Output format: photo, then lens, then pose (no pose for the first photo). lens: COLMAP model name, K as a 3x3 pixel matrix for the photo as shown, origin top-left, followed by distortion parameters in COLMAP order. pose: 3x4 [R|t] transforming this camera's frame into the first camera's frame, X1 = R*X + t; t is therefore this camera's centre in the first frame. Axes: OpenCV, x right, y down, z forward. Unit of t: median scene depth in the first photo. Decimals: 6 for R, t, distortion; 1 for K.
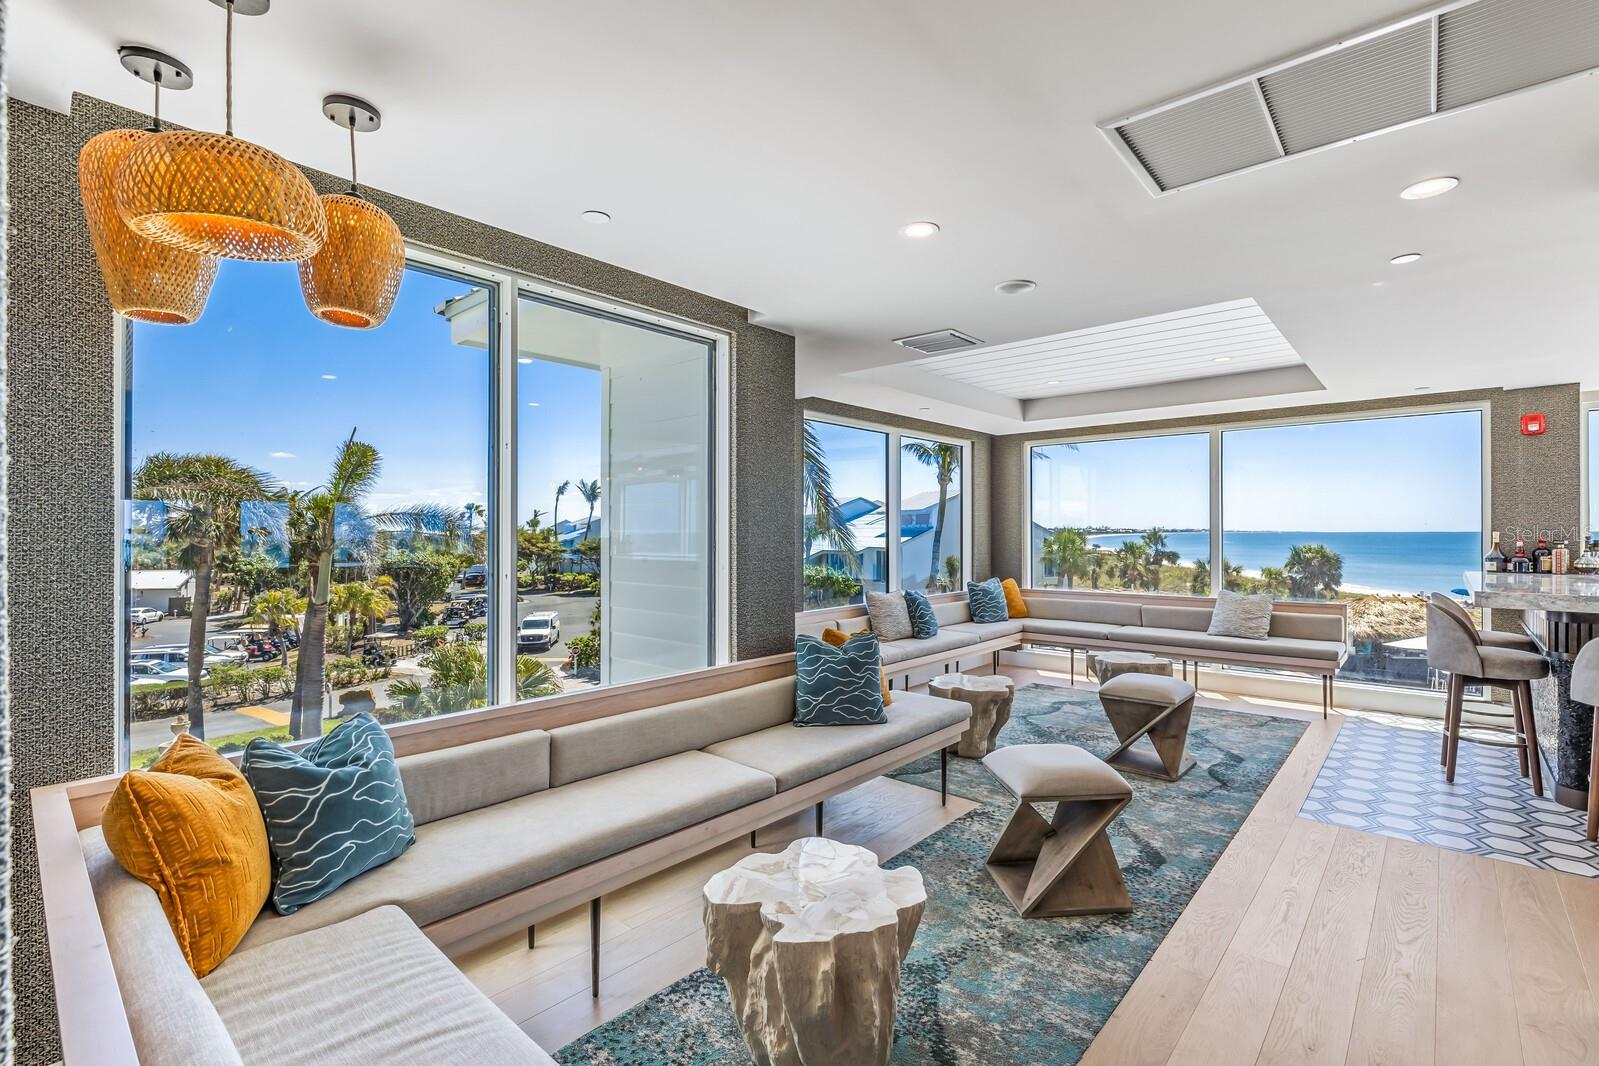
lens RADIAL K [[717.4, 0, 799.5], [0, 717.4, 533.0], [0, 0, 1]] dist [0.000431, 0.000132]
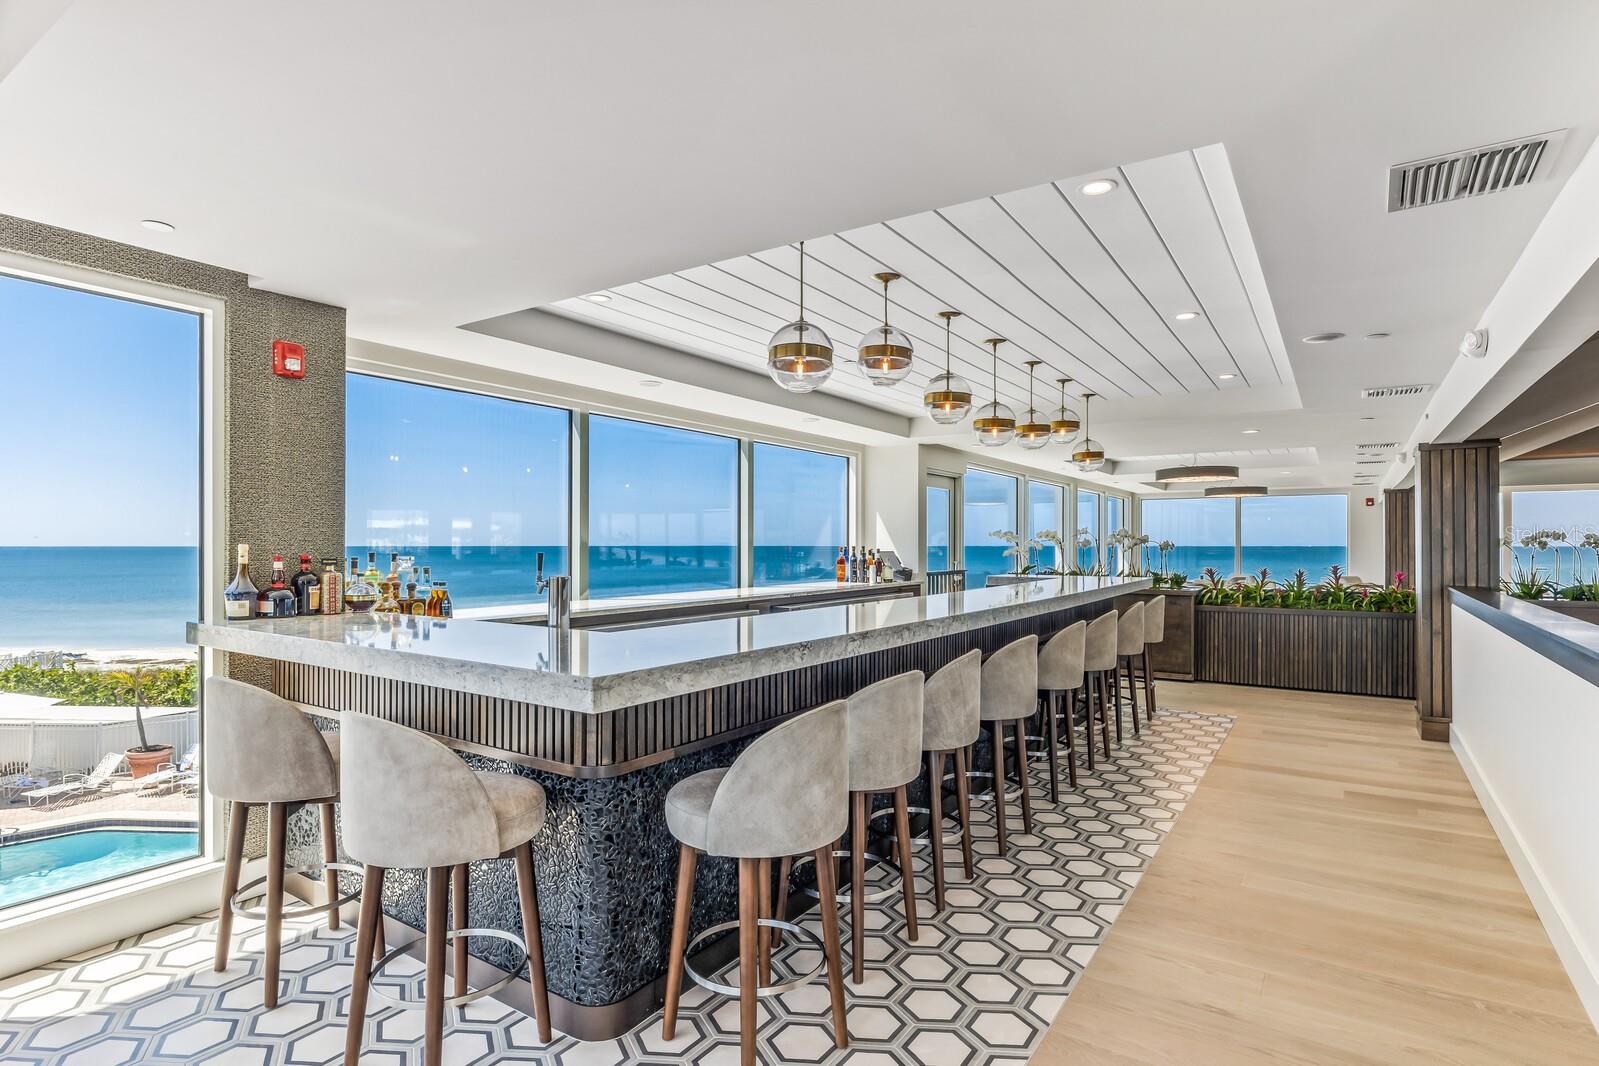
lens RADIAL K [[798.1, 0, 820.3], [0, 798.1, 537.3], [0, 0, 1]] dist [0.002847, 0.000915]
pose [[-0.160183, 0.009452, 0.987042, 0.319777], [0.005335, 0.999948, -0.008709, 0.000658], [-0.987073, 0.003870, -0.160225, 0.691118]]
